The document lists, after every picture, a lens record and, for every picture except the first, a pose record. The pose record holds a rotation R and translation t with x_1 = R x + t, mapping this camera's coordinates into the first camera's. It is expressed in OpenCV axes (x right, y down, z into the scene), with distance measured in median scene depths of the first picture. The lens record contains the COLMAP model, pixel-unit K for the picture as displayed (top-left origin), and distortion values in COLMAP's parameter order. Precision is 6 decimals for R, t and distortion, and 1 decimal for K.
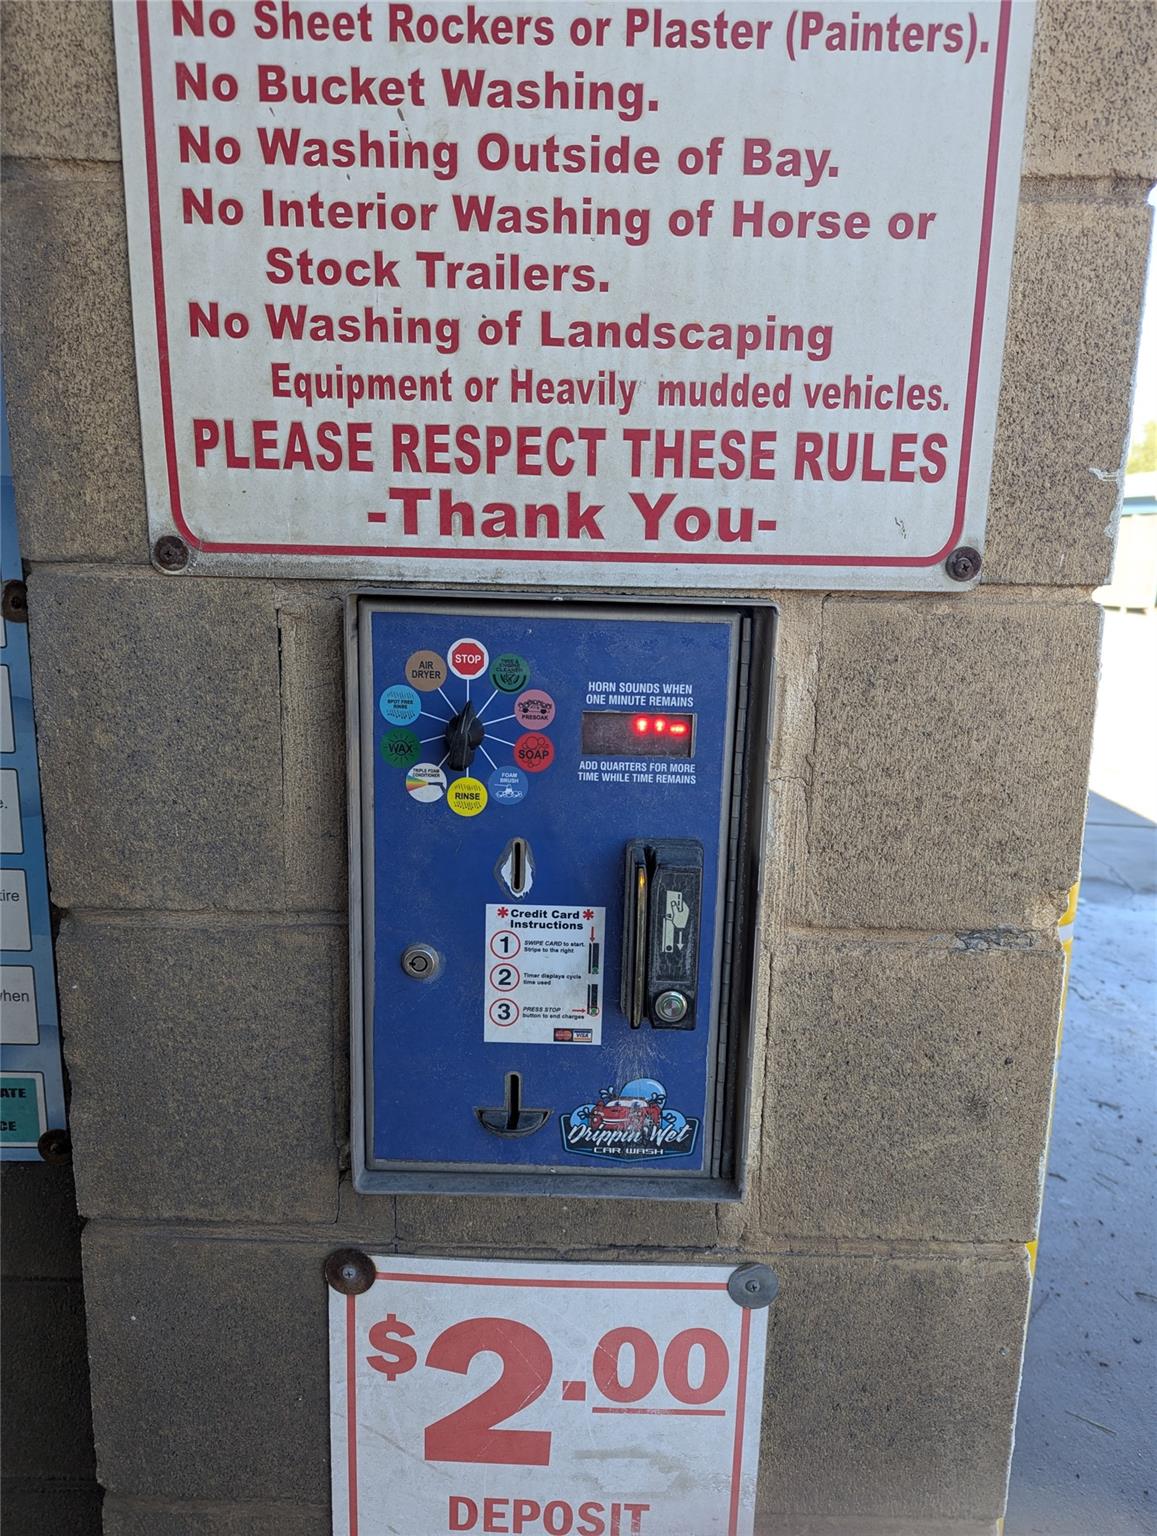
lens RADIAL K [[1083.5, 0, 631.8], [0, 1083.5, 753.8], [0, 0, 1]] dist [0.073141, -0.057051]
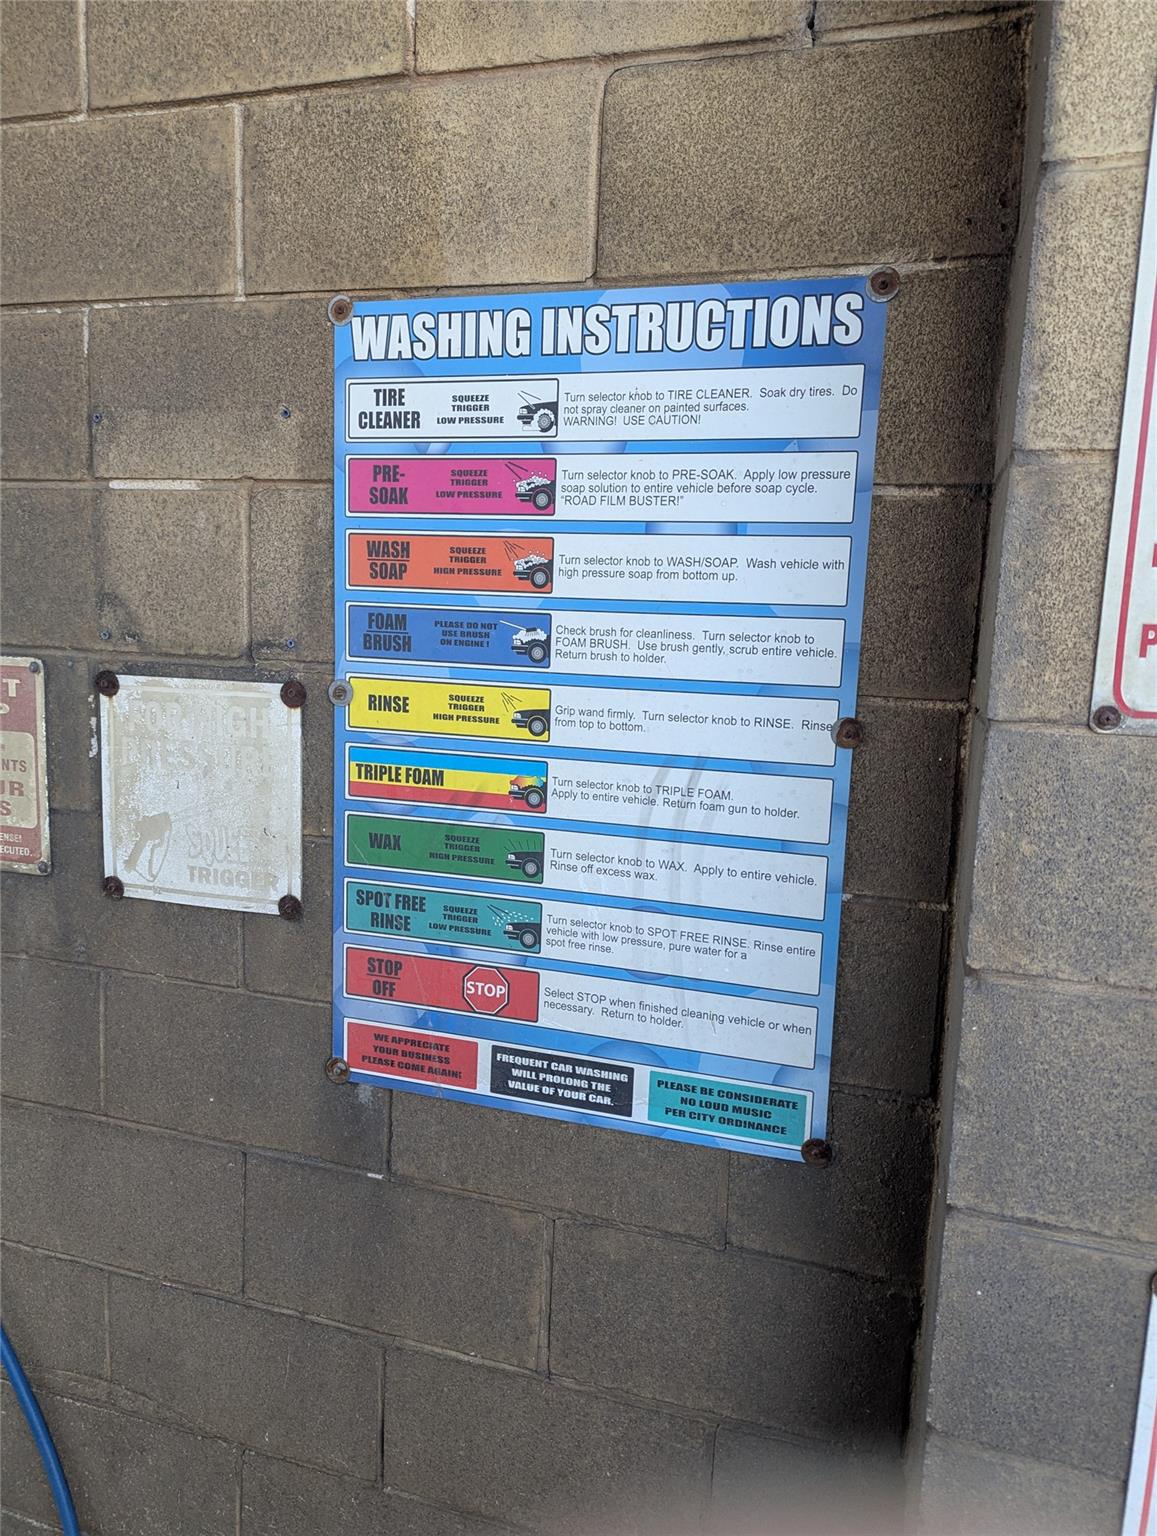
lens RADIAL K [[1083.5, 0, 618.2], [0, 1083.5, 764.5], [0, 0, 1]] dist [0.073141, -0.057051]
pose [[0.963091, 0.046102, -0.265197, -0.604221], [-0.063907, 0.996216, -0.058902, -0.004757], [0.261478, 0.073676, 0.962393, -0.447319]]
